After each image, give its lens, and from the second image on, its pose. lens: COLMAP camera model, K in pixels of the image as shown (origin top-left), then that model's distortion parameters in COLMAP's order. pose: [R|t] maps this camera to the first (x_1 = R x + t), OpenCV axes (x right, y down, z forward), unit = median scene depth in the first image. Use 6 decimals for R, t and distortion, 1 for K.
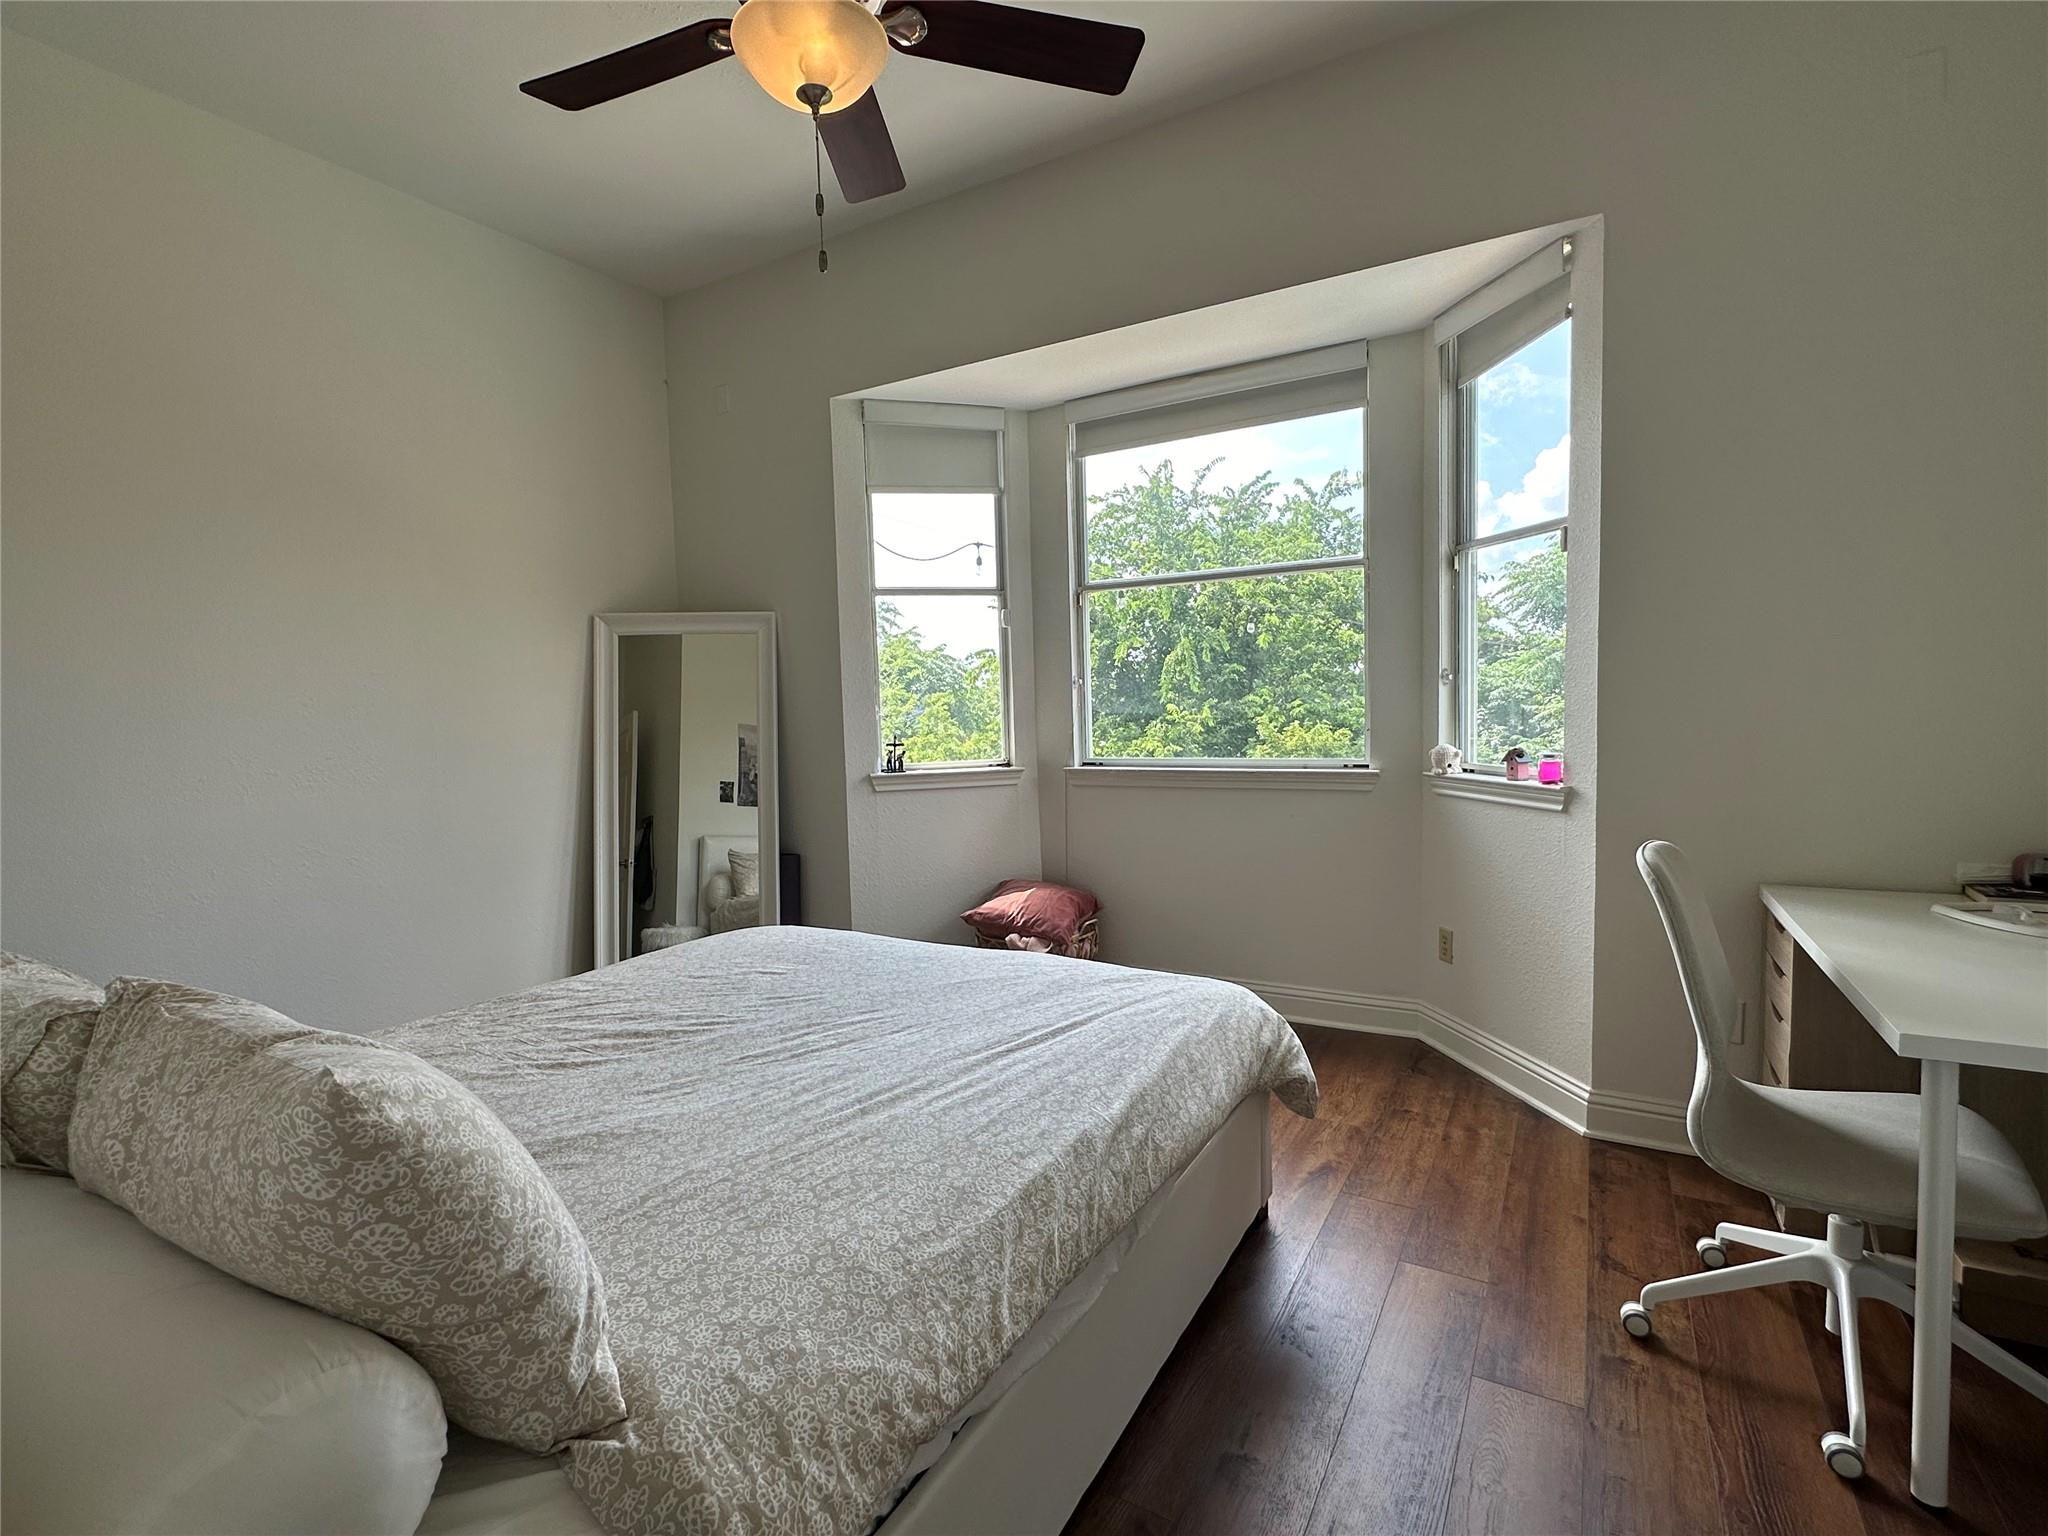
lens RADIAL K [[973.9, 0, 1014.0], [0, 973.9, 770.2], [0, 0, 1]] dist [0.001958, 0.000034]
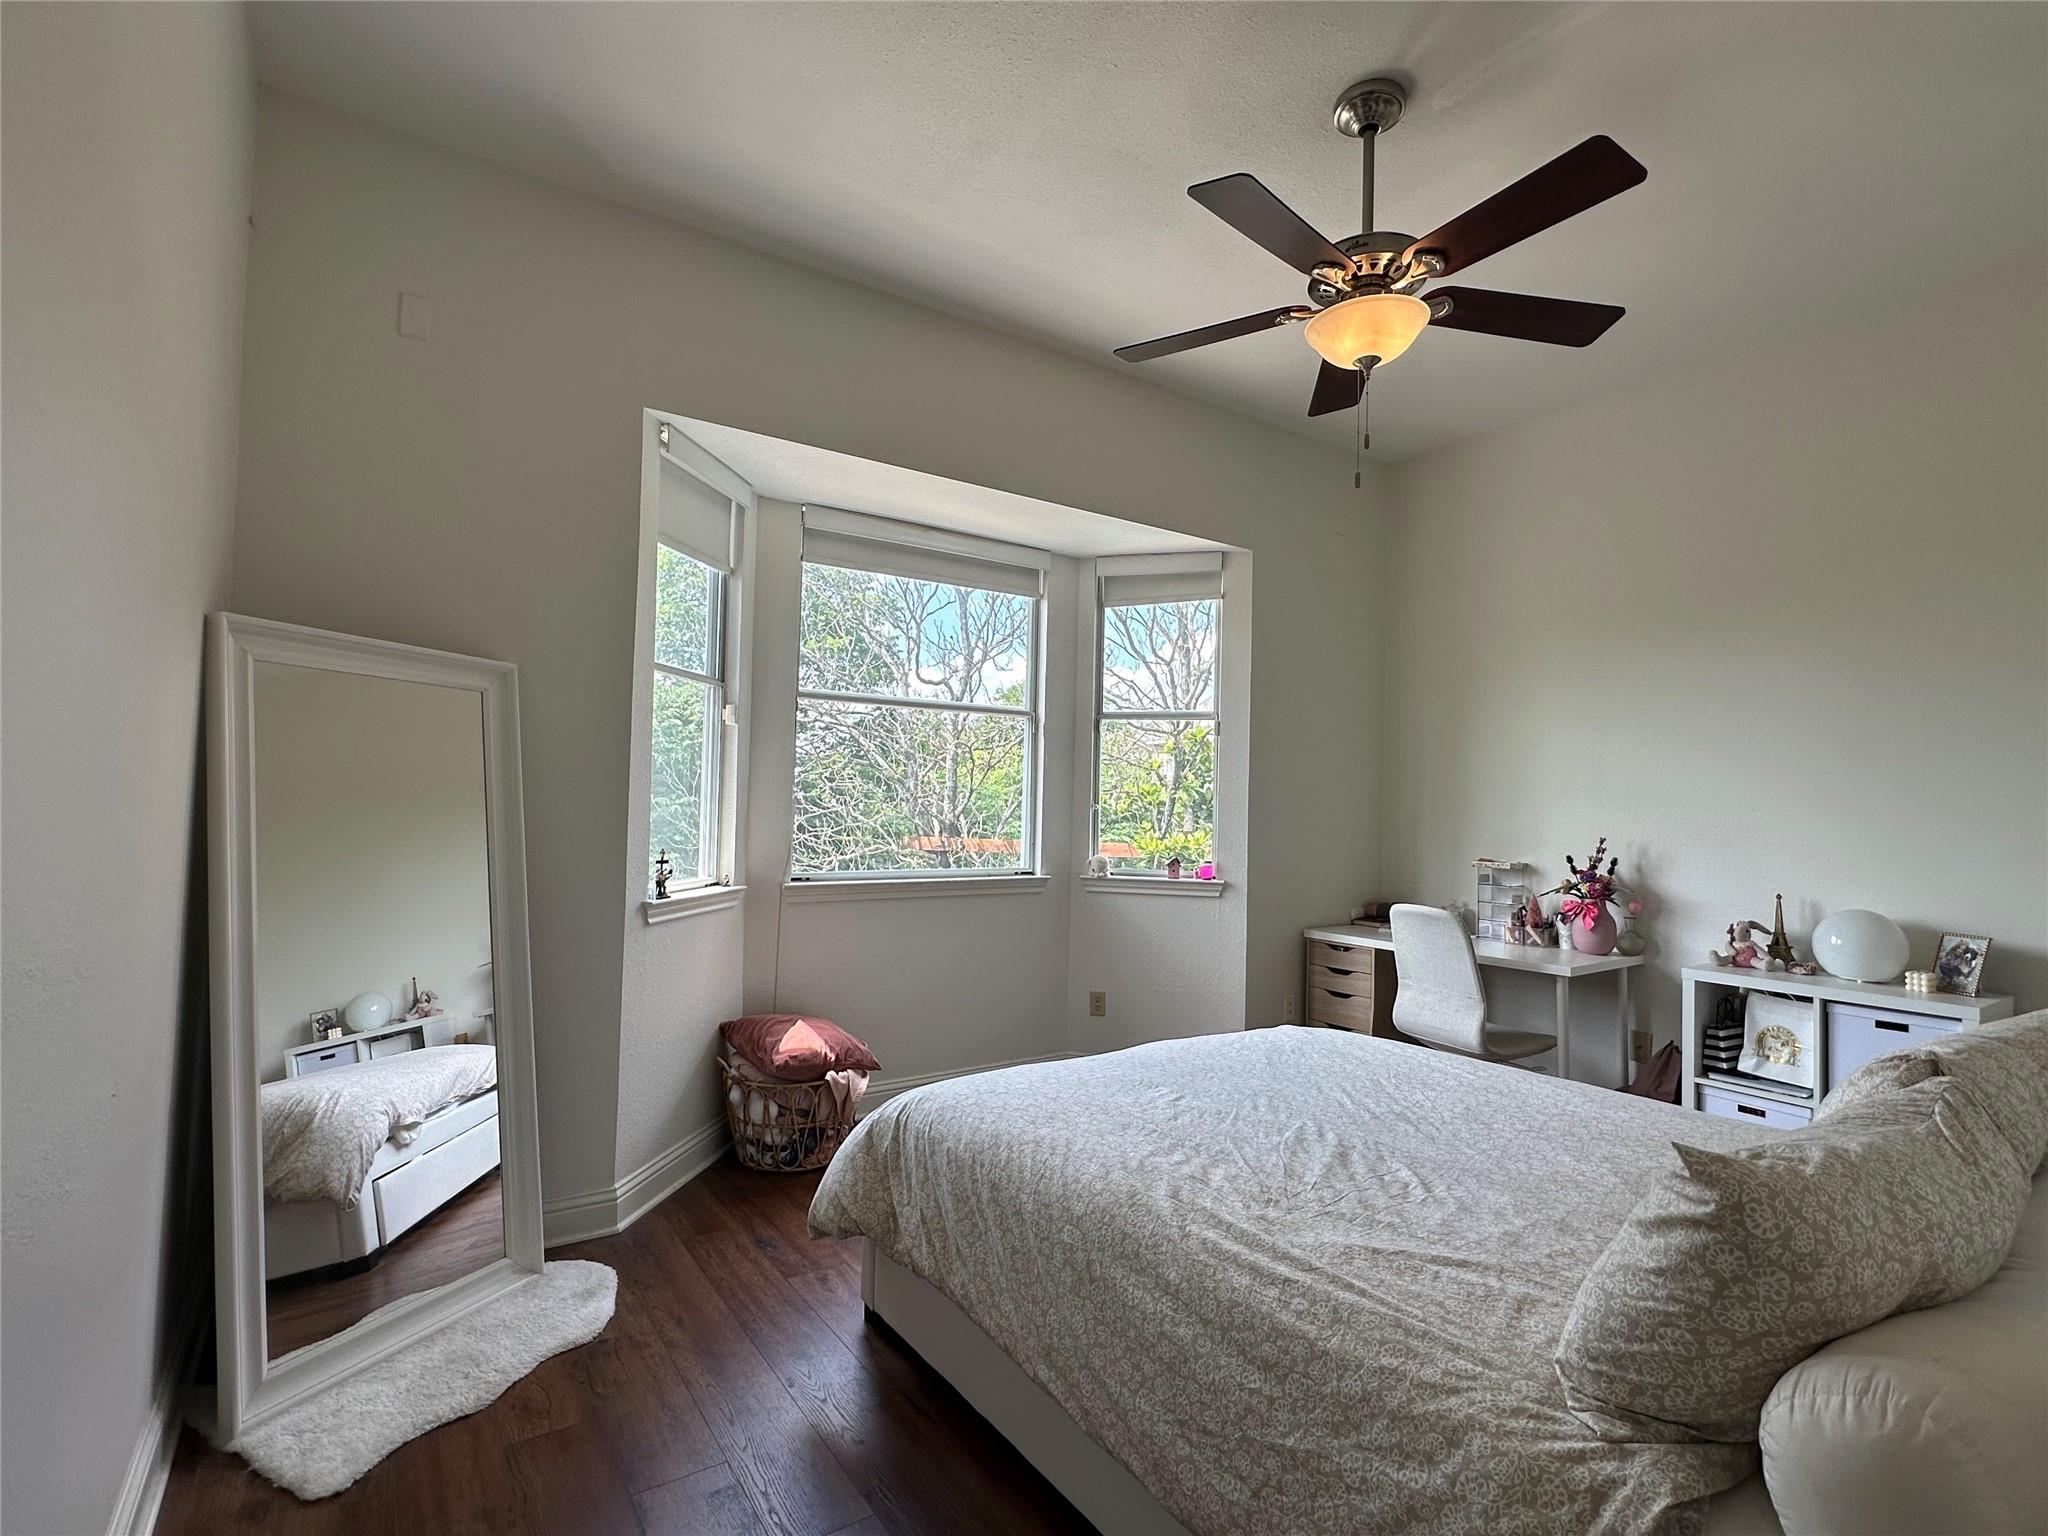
lens RADIAL K [[973.9, 0, 1013.3], [0, 973.9, 770.3], [0, 0, 1]] dist [0.001958, 0.000034]
pose [[0.430564, 0.071014, 0.899762, -0.766597], [0.031792, 0.995088, -0.093752, -0.018495], [-0.902000, 0.068971, 0.426192, 0.453684]]
